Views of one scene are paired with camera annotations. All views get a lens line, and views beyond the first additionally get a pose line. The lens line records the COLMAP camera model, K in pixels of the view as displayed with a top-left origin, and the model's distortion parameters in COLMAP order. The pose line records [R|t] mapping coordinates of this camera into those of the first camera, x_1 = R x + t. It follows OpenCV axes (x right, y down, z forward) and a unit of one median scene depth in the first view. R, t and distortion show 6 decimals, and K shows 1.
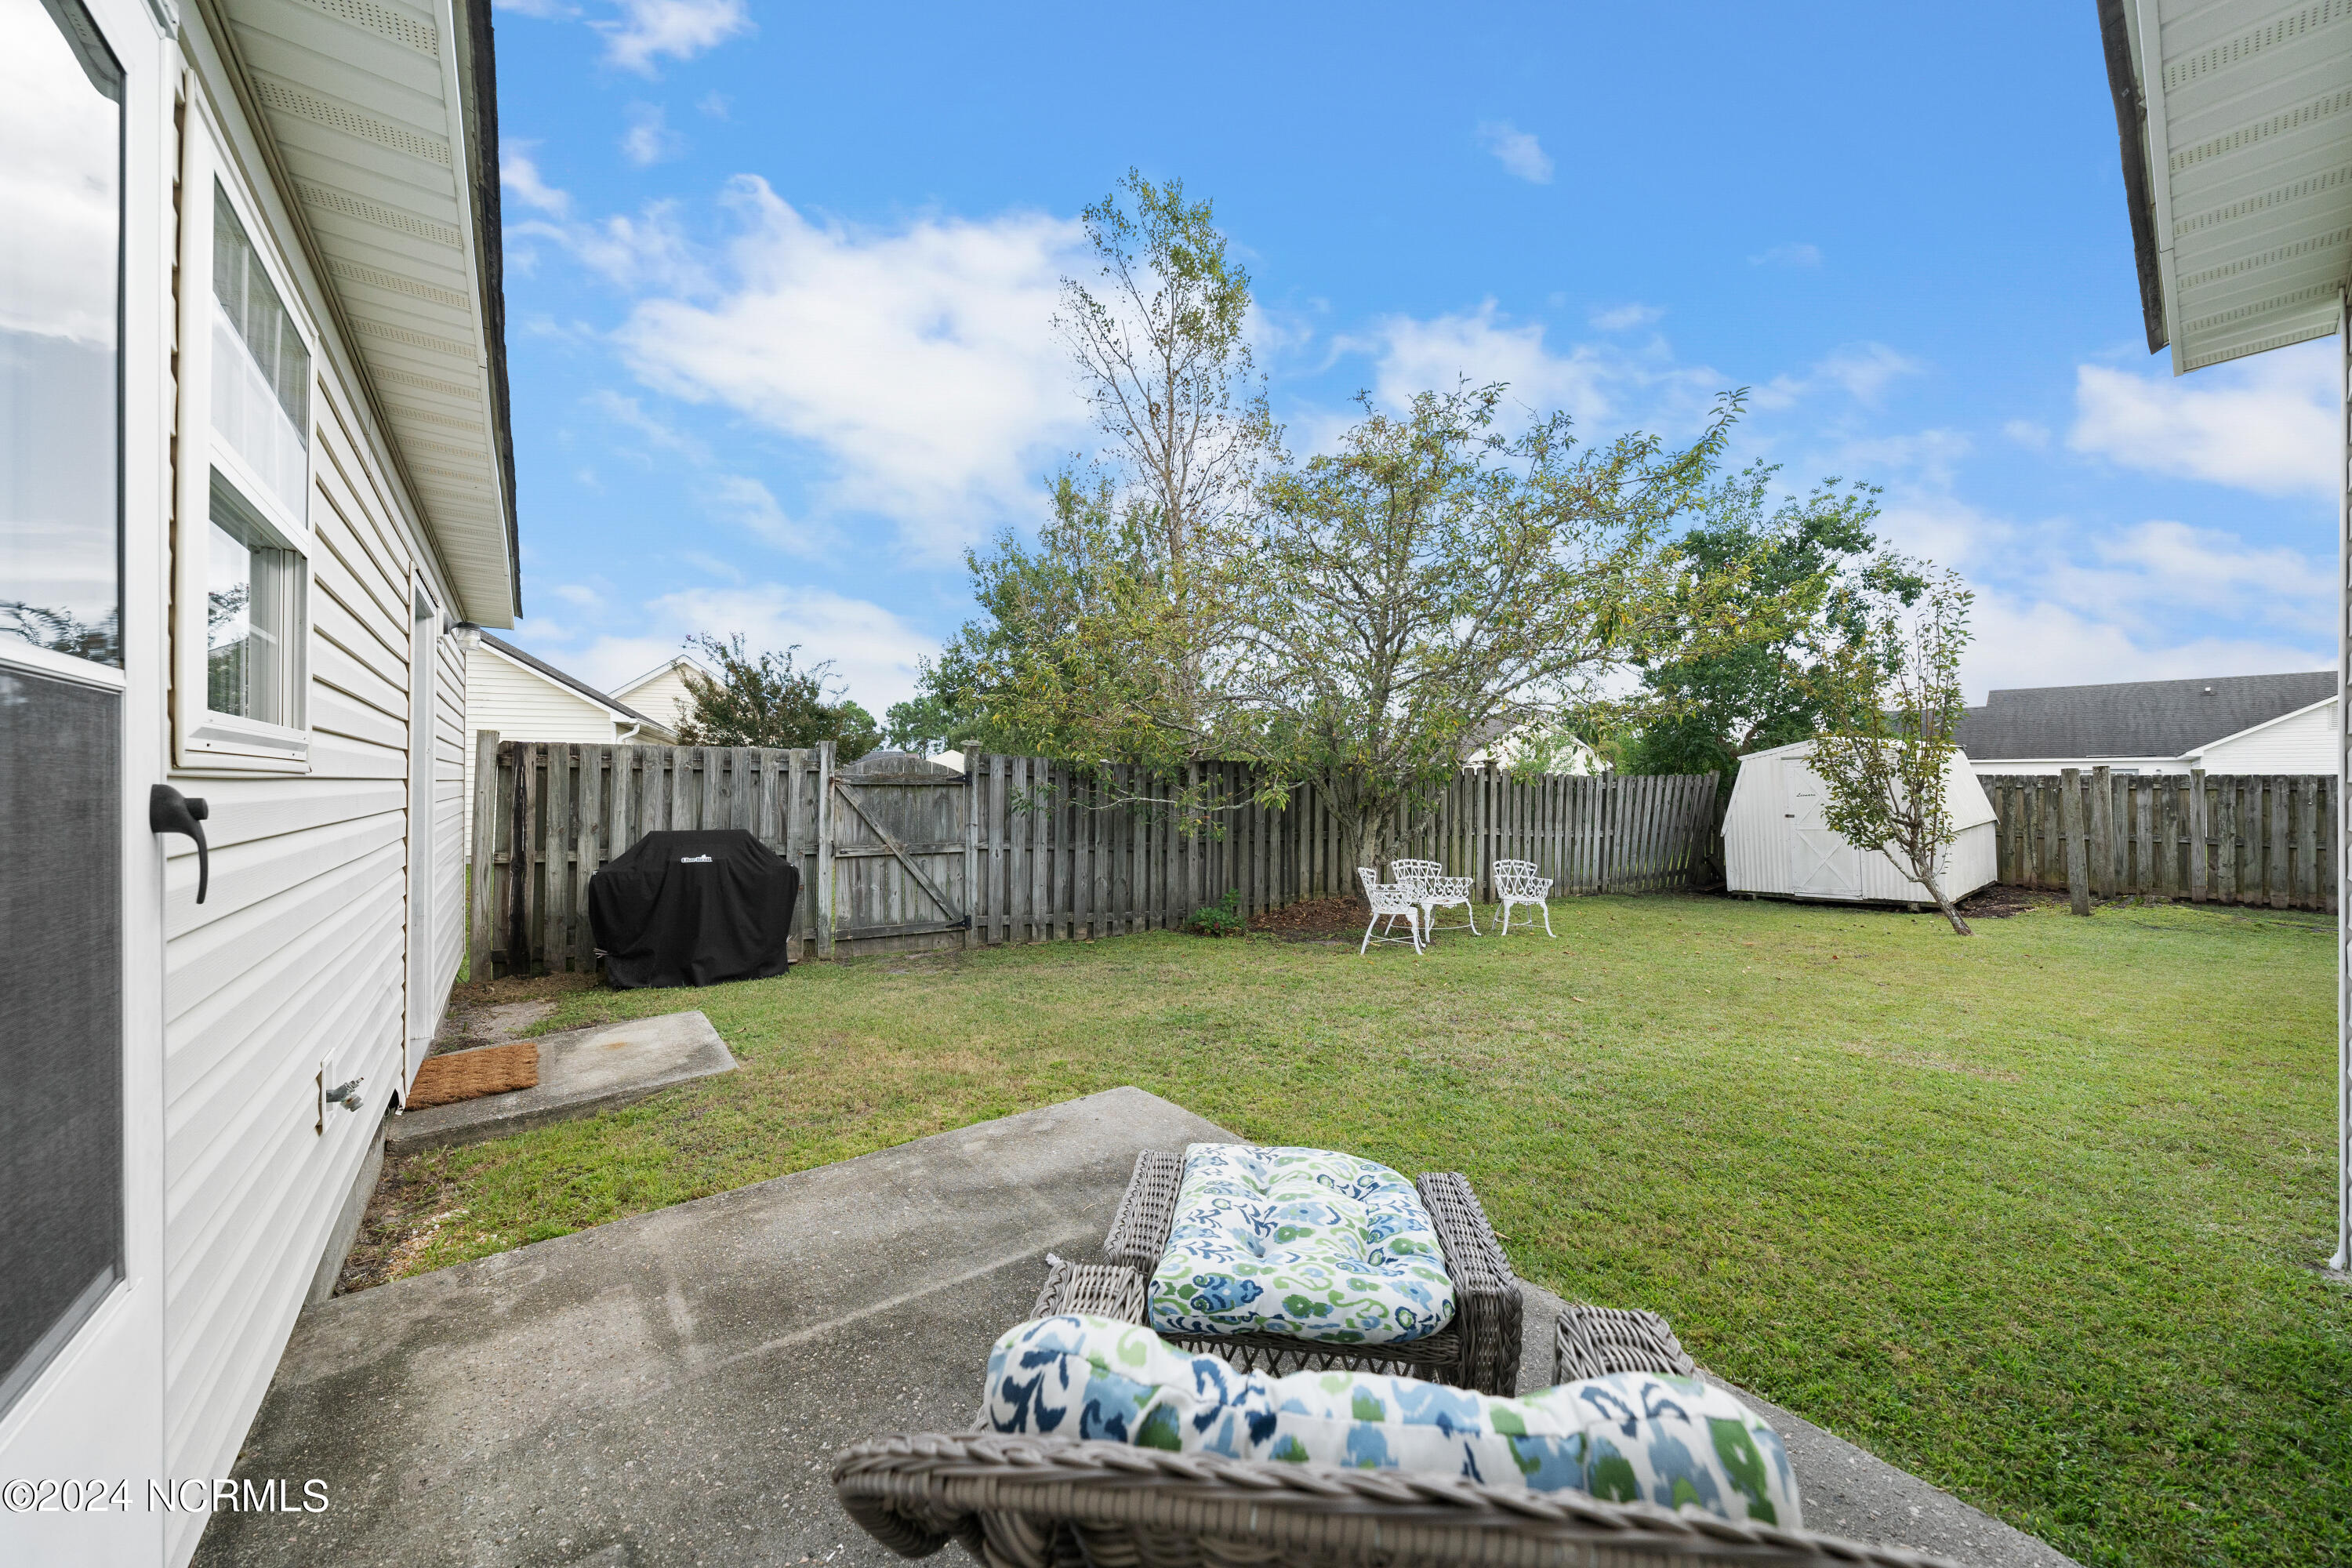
lens RADIAL K [[826.2, 0, 1176.0], [0, 826.2, 784.0], [0, 0, 1]] dist [-0.000711, -0.000059]
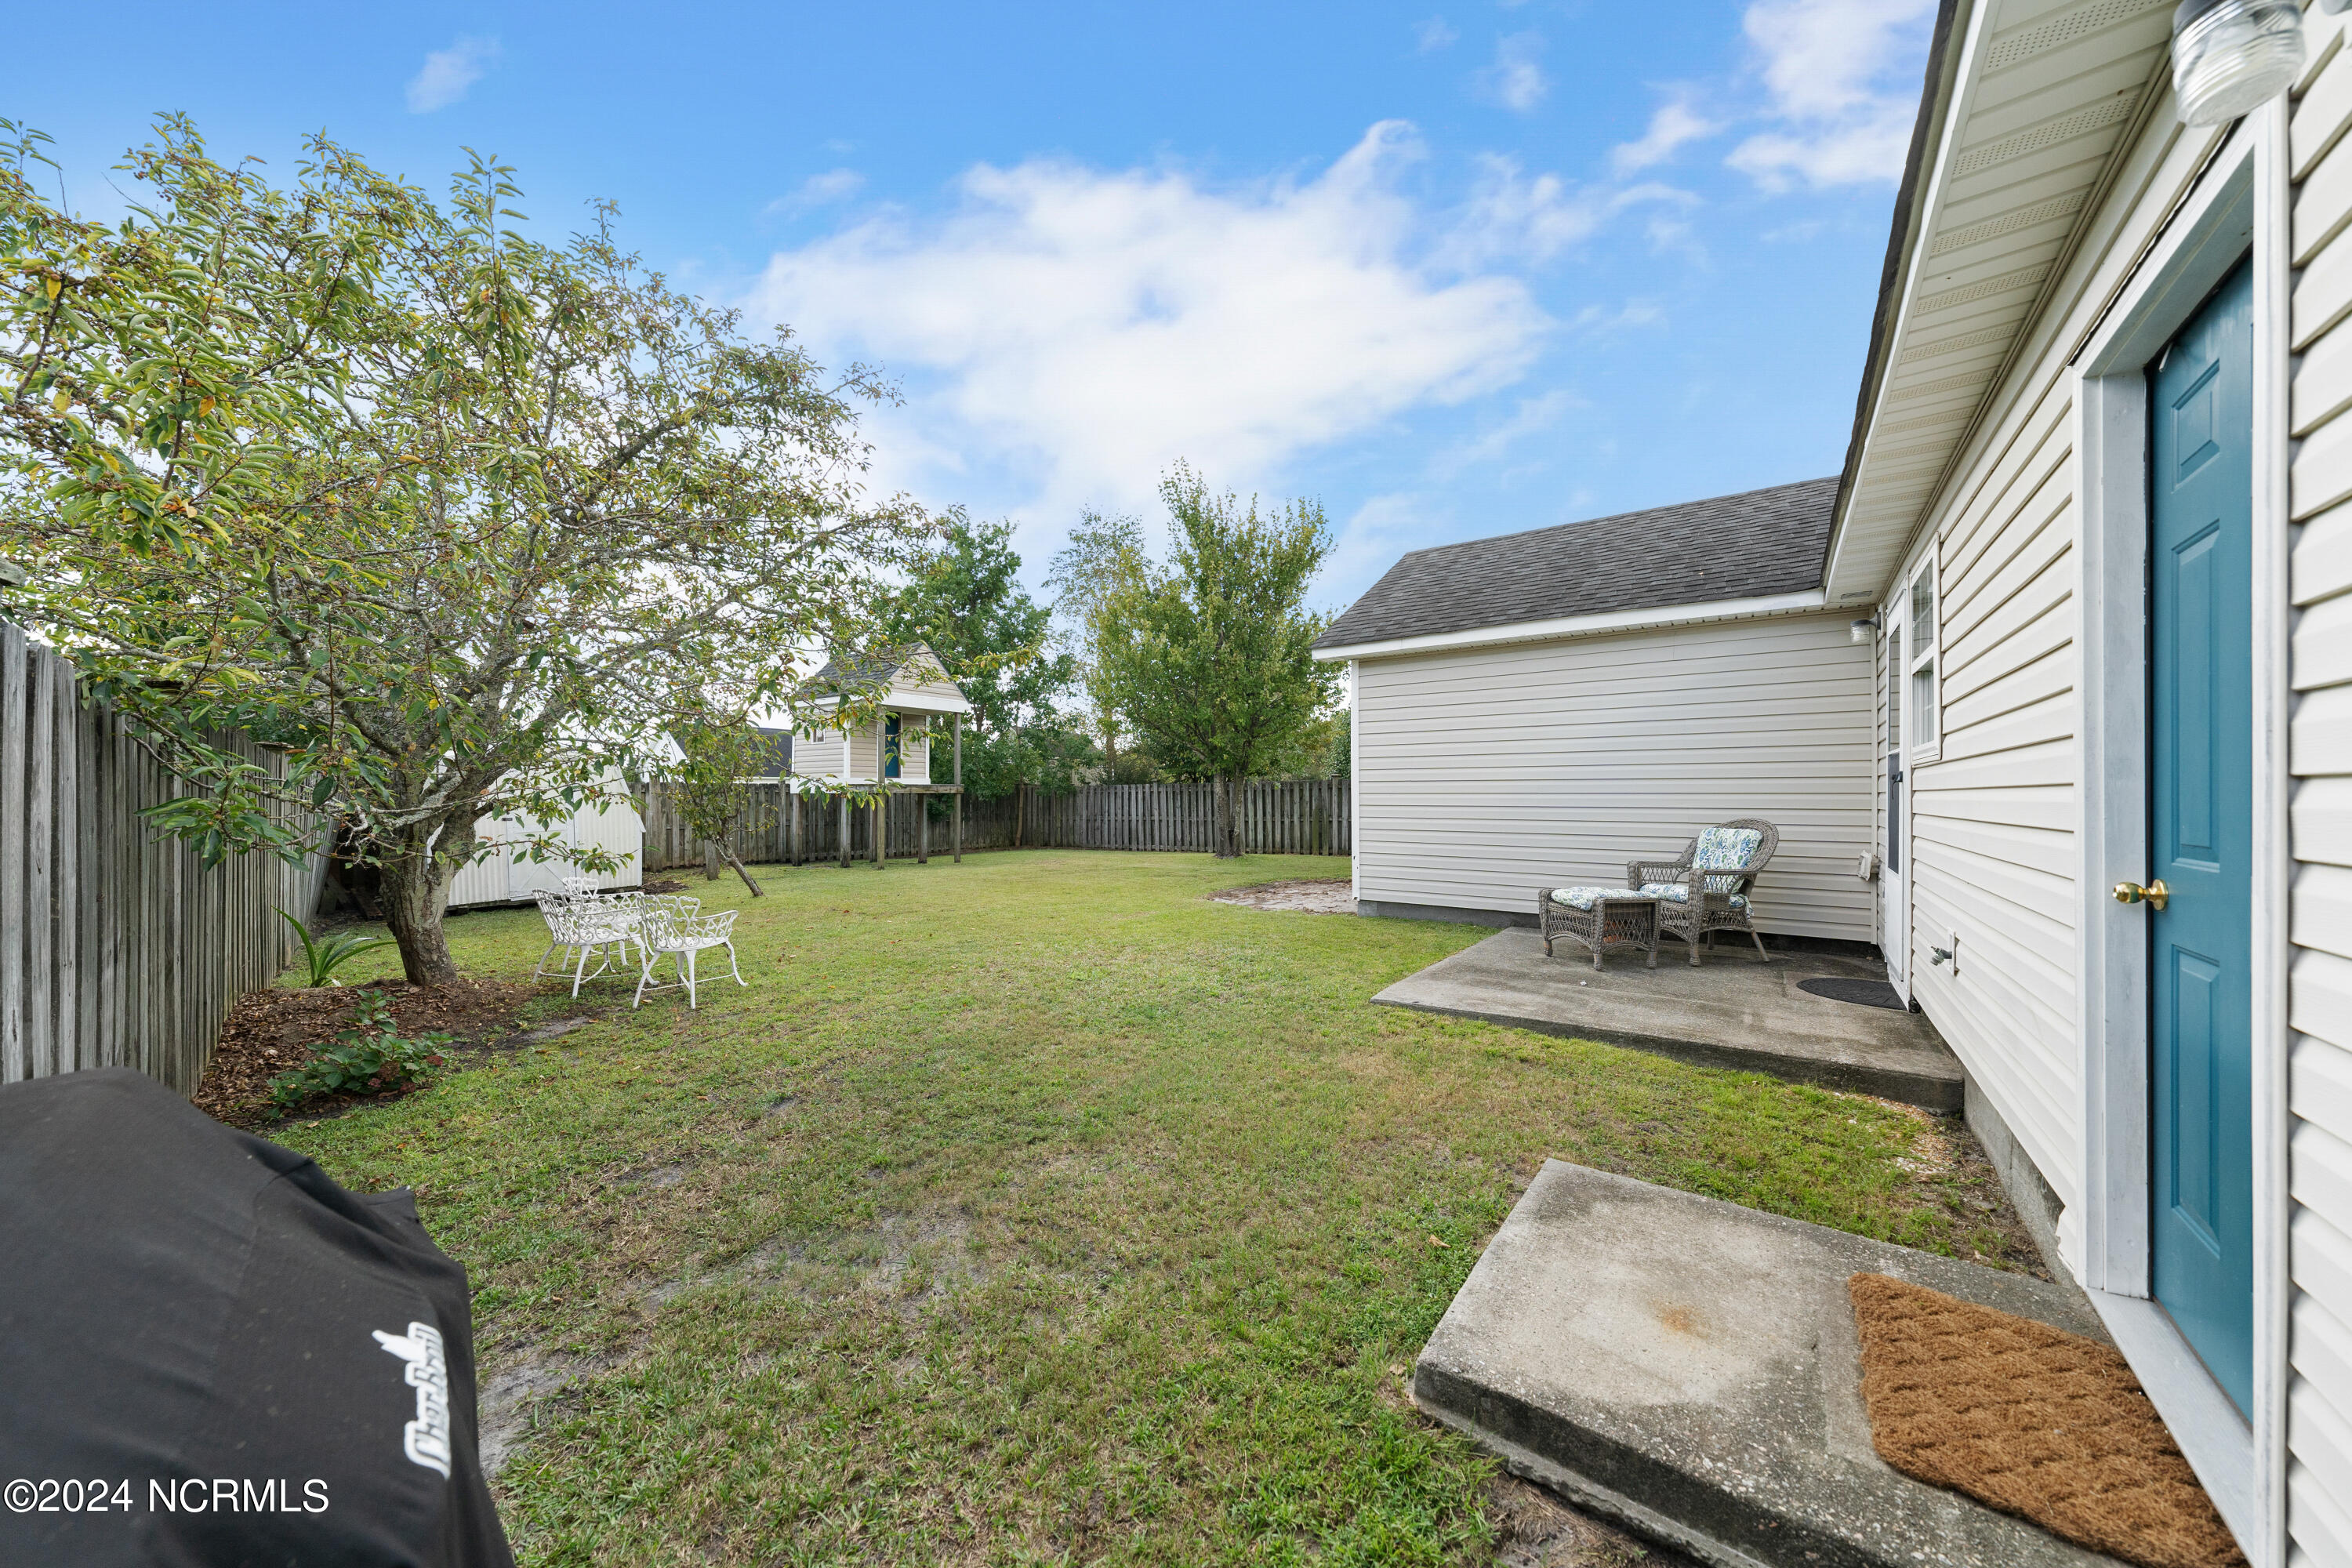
lens RADIAL K [[801.2, 0, 1170.1], [0, 801.2, 794.2], [0, 0, 1]] dist [-0.001153, -0.000013]
pose [[-0.258334, -0.001082, 0.966055, -0.380793], [0.002659, 0.999995, 0.001831, 0.009496], [-0.966052, 0.003041, -0.258330, 0.511780]]
